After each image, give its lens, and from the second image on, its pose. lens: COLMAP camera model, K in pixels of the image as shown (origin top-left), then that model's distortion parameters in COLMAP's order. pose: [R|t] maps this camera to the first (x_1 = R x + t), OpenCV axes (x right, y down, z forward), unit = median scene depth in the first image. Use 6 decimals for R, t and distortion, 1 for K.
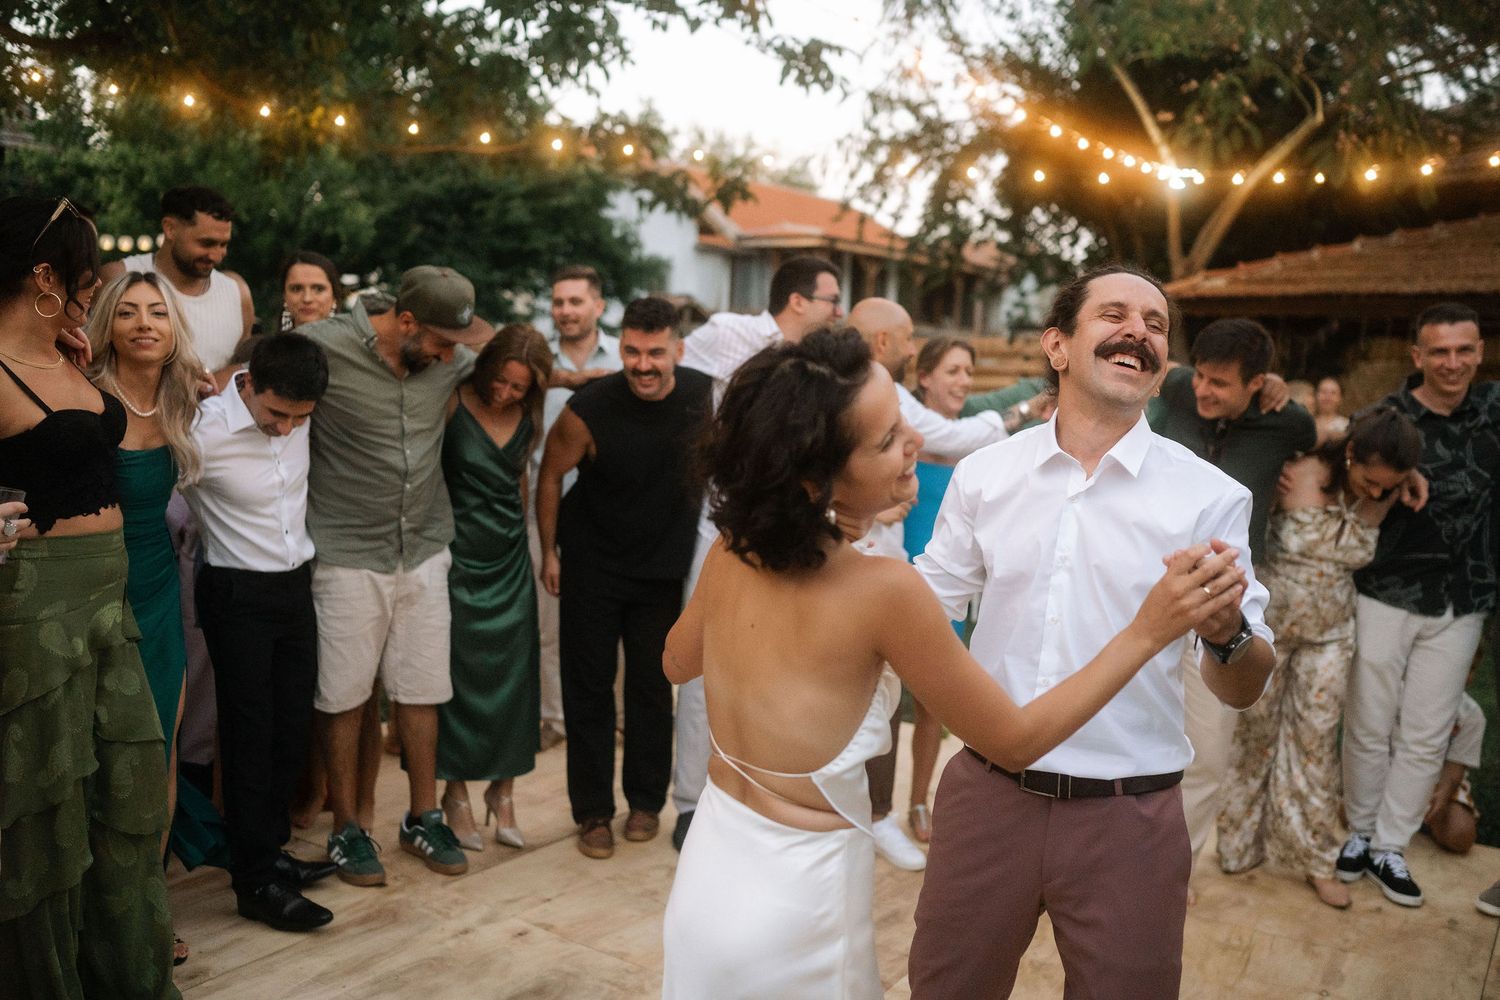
lens RADIAL K [[1403.5, 0, 751.8], [0, 1403.5, 495.3], [0, 0, 1]] dist [0.000947, 0.007716]
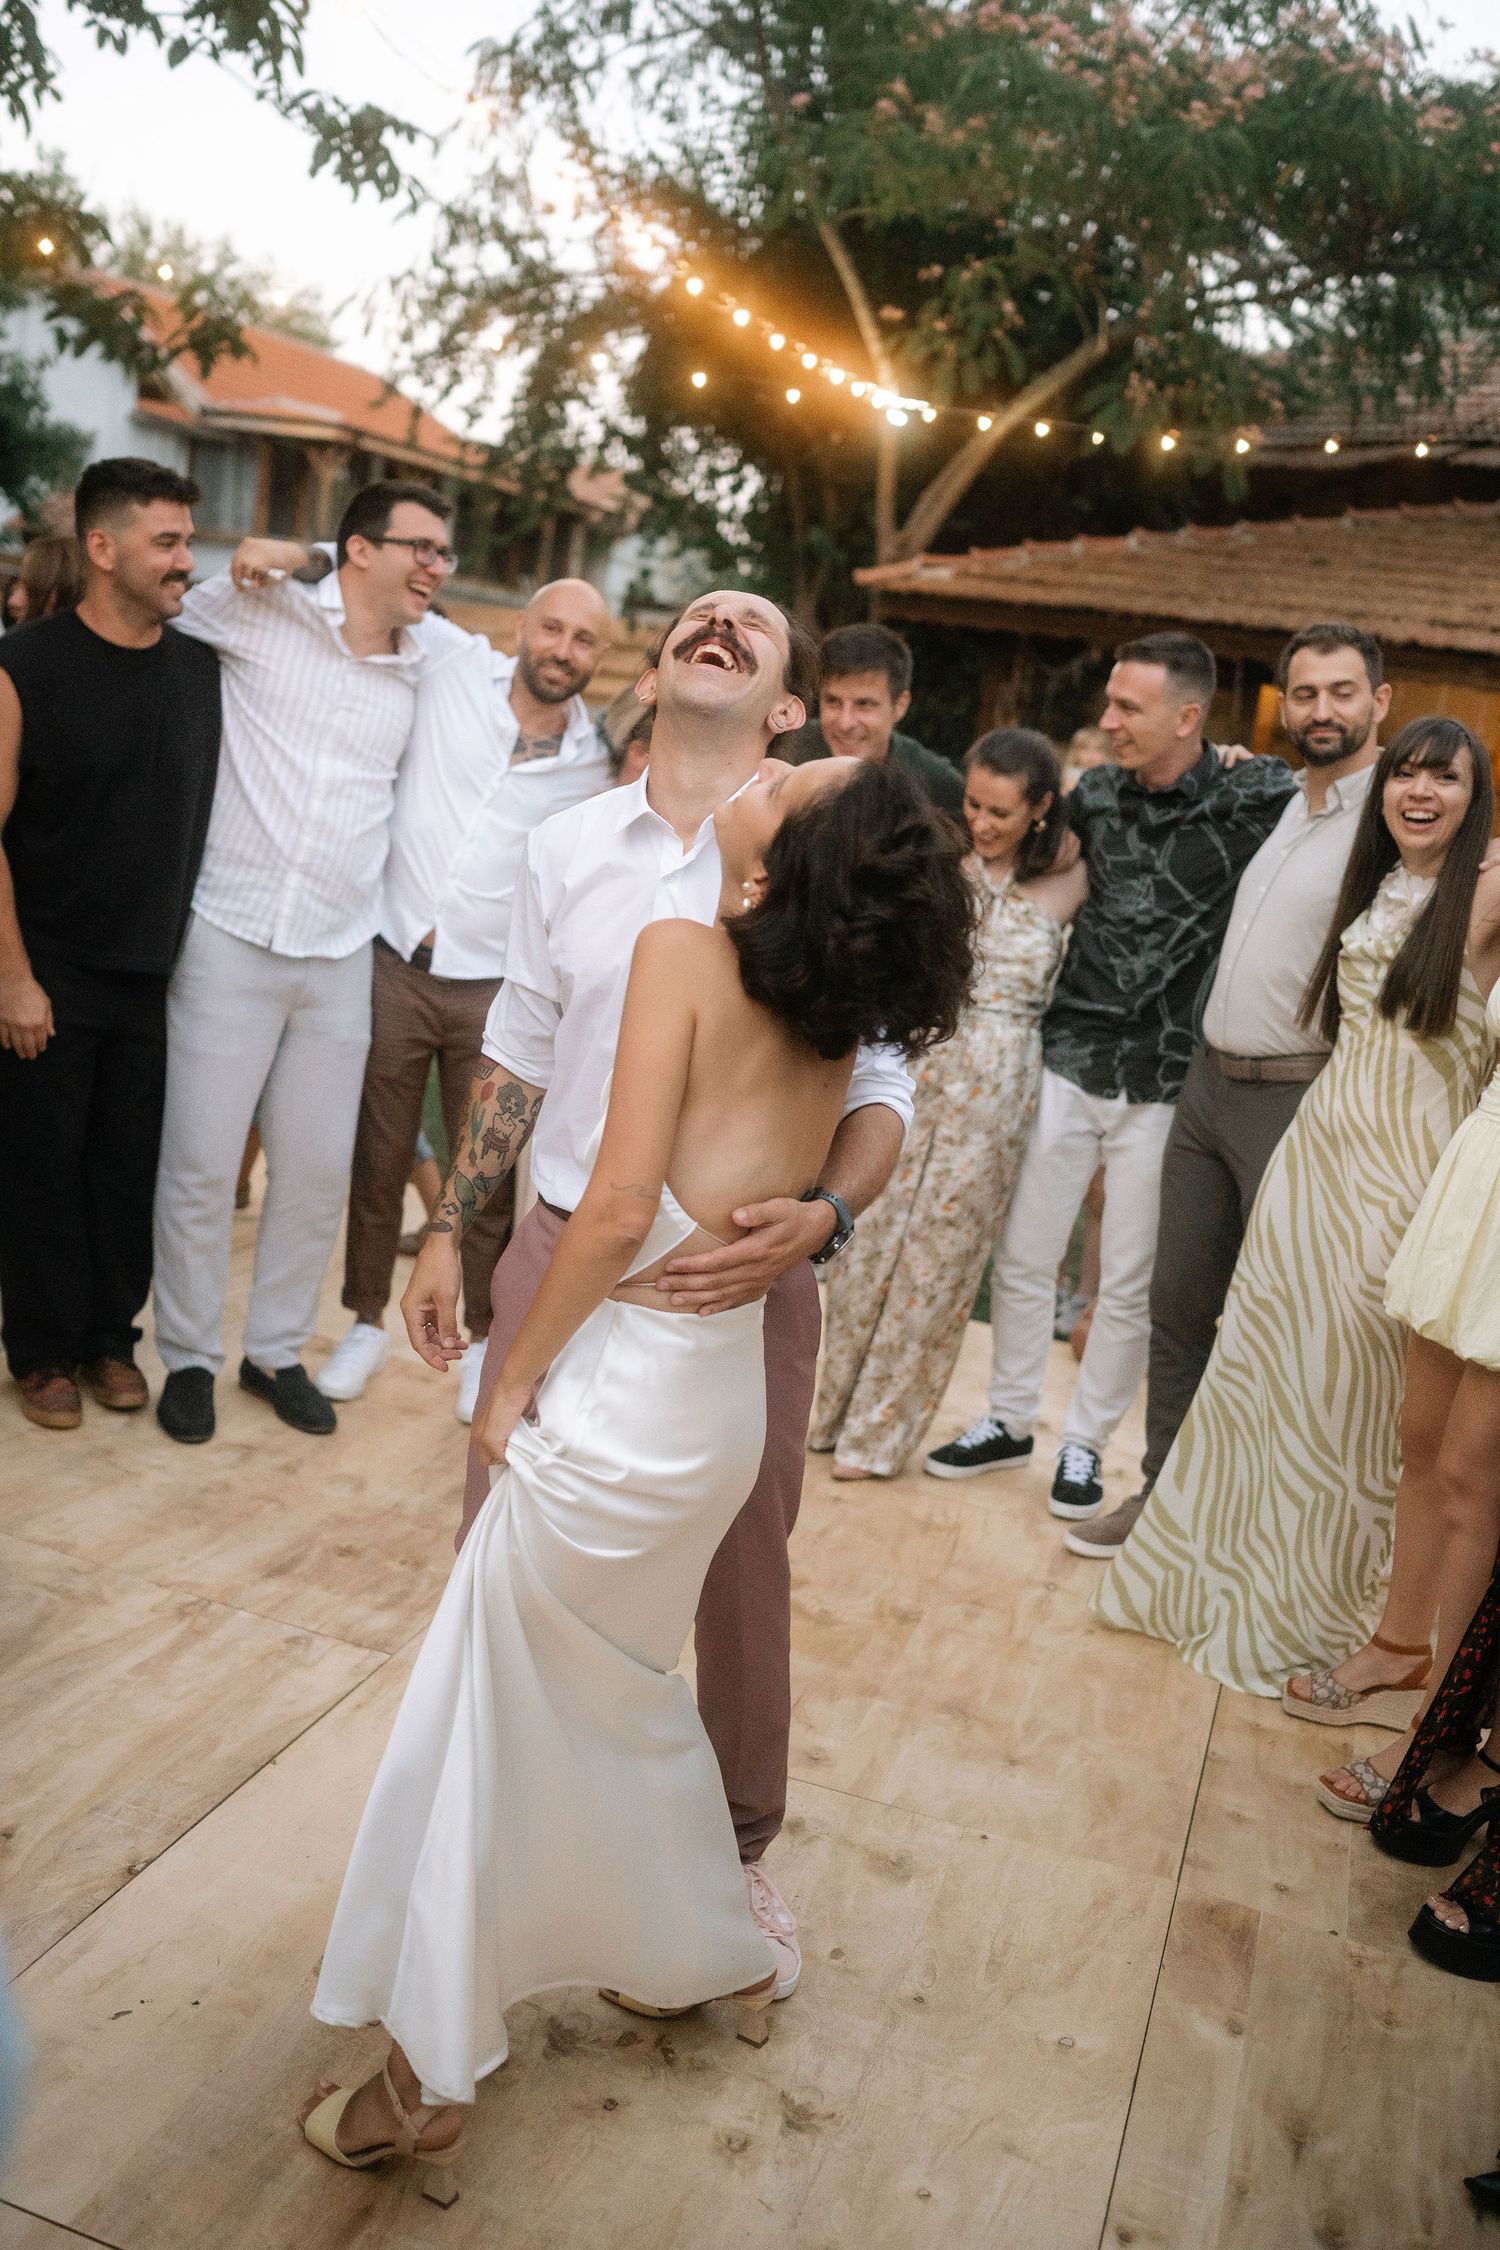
lens RADIAL K [[2105.3, 0, 742.9], [0, 2105.3, 1122.4], [0, 0, 1]] dist [0.000947, 0.007716]
pose [[0.966106, 0.041176, 0.254840, -0.012090], [-0.073946, 0.989971, 0.120375, -0.002874], [-0.247327, -0.135140, 0.959462, 0.000844]]
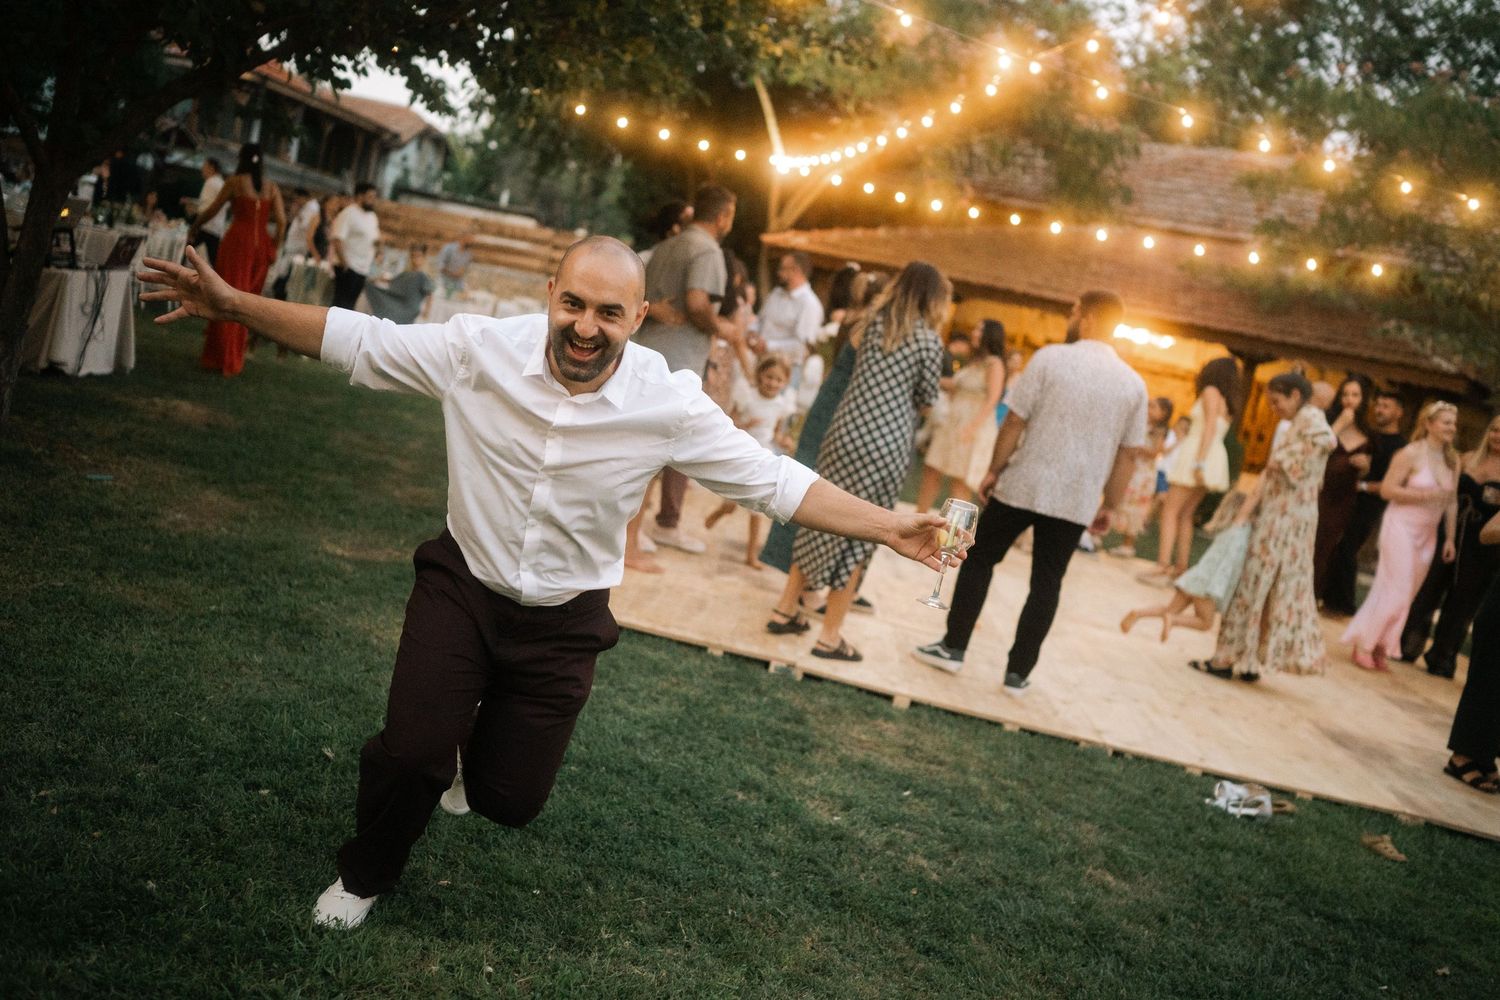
lens RADIAL K [[1401.5, 0, 746.0], [0, 1401.5, 496.9], [0, 0, 1]] dist [0.002741, 0.005666]
pose [[0.860081, 0.072463, 0.504986, -0.437738], [-0.123067, 0.990098, 0.067532, 0.026640], [-0.495092, -0.120231, 0.860482, -0.290106]]
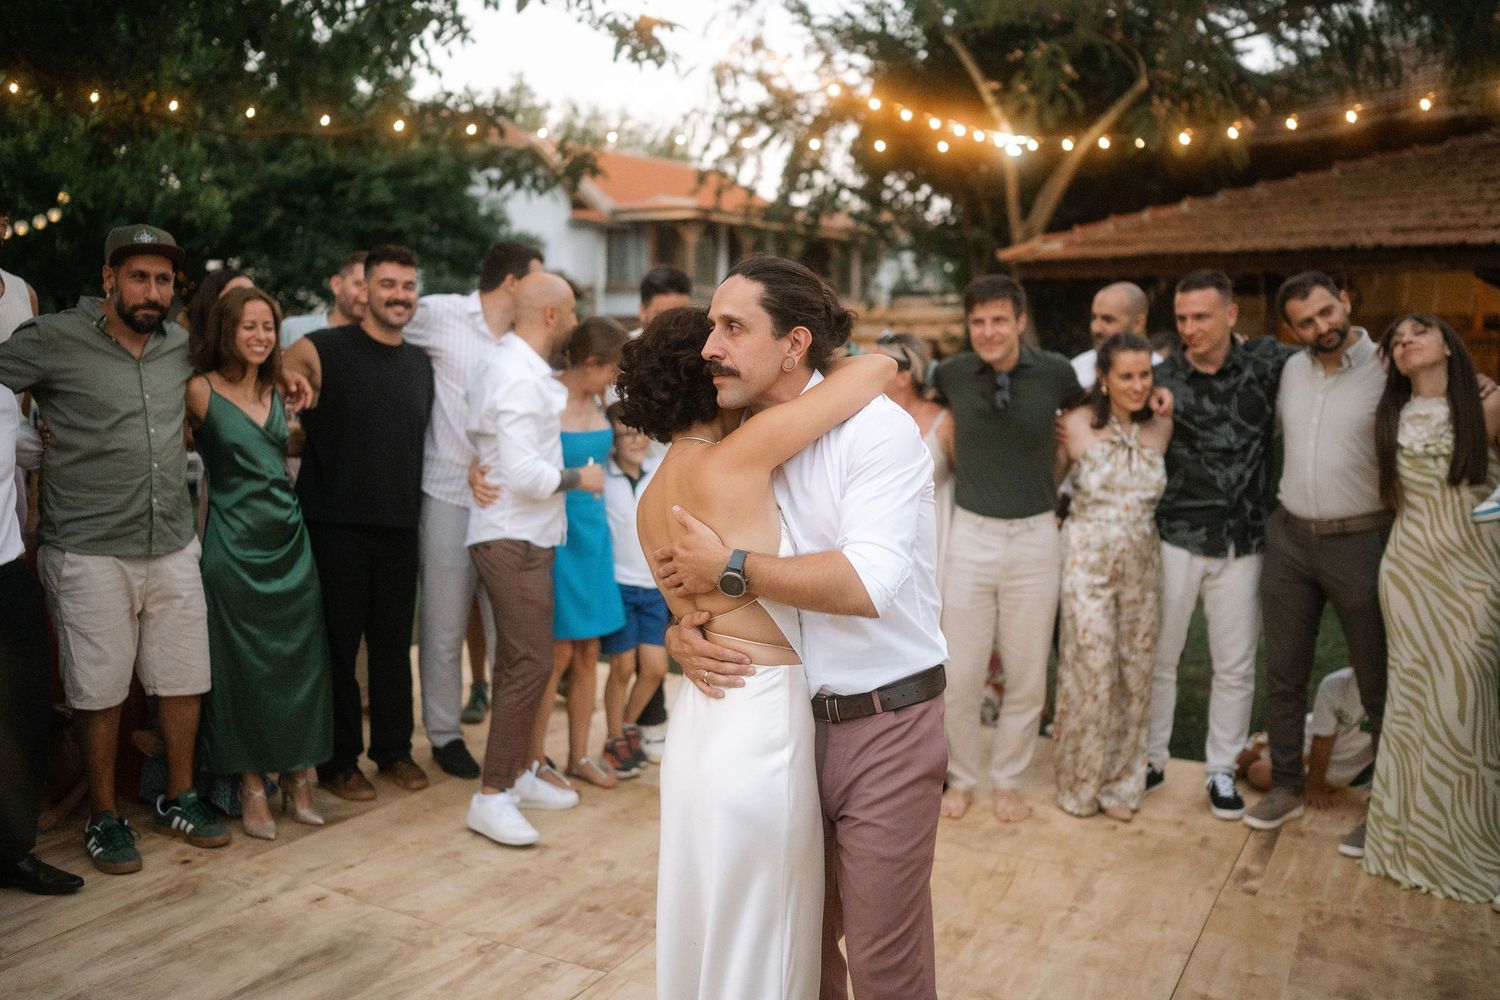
lens RADIAL K [[1402.8, 0, 743.1], [0, 1402.8, 496.3], [0, 0, 1]] dist [0.002263, 0.005314]
pose [[0.996905, -0.039618, 0.067906, 0.024898], [0.038220, 0.999032, 0.021771, 0.001028], [-0.068703, -0.019108, 0.997454, -0.014468]]
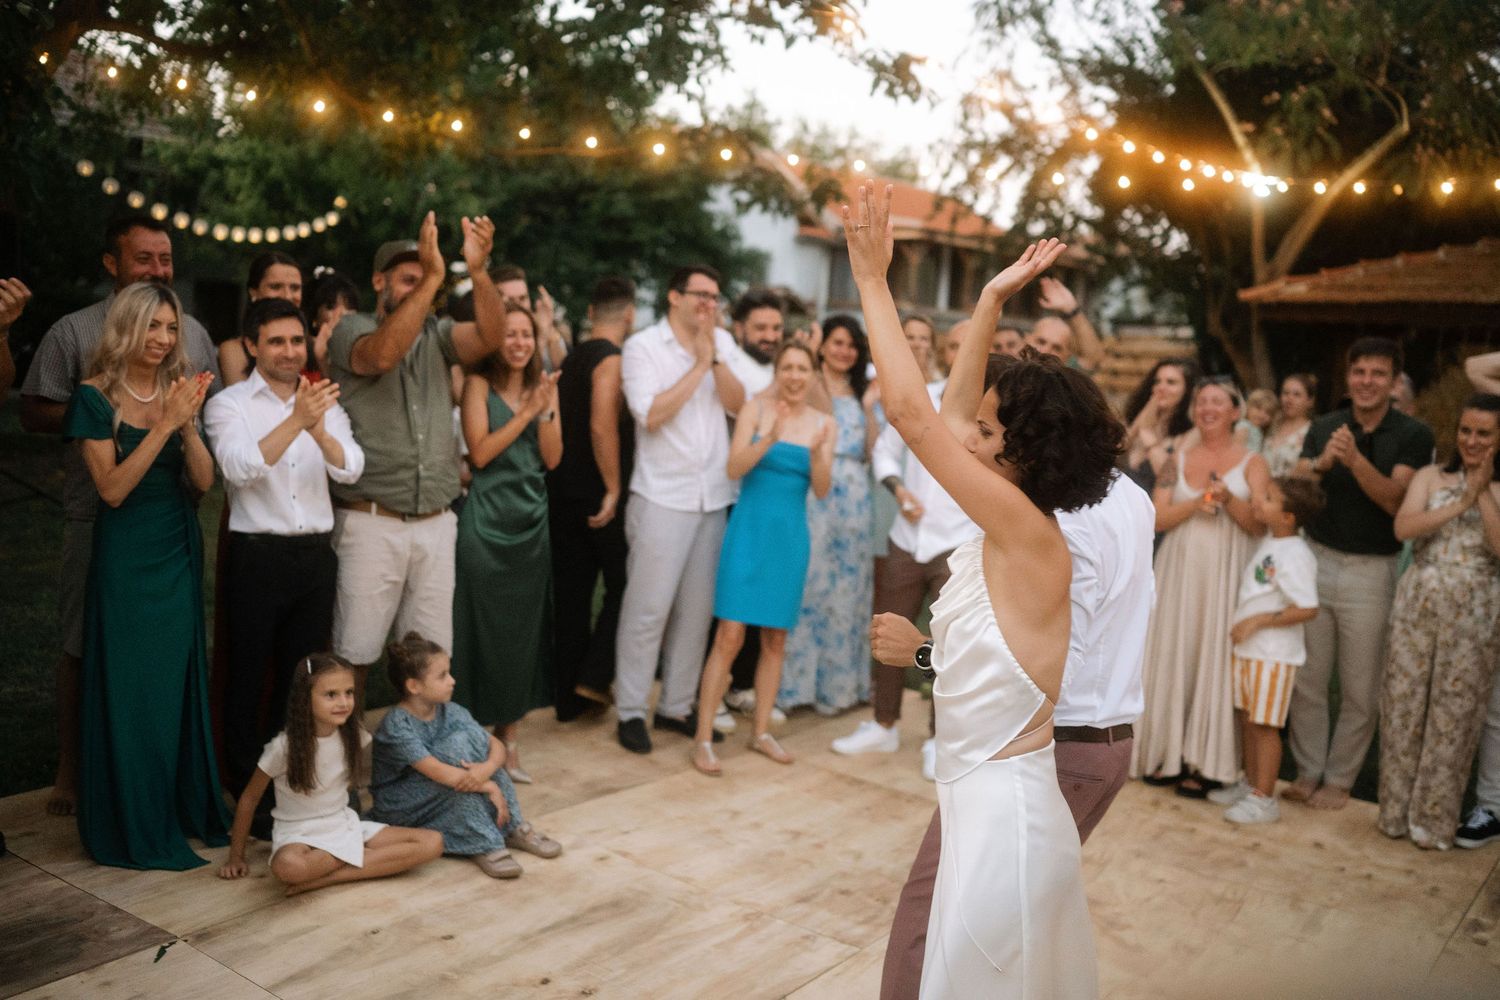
lens RADIAL K [[1401.6, 0, 751.5], [0, 1401.6, 501.8], [0, 0, 1]] dist [-0.000652, 0.013881]
pose [[0.997269, 0.024583, -0.069646, 0.009338], [-0.023683, 0.999625, 0.013719, -0.001200], [0.069957, -0.012032, 0.997477, -0.042259]]
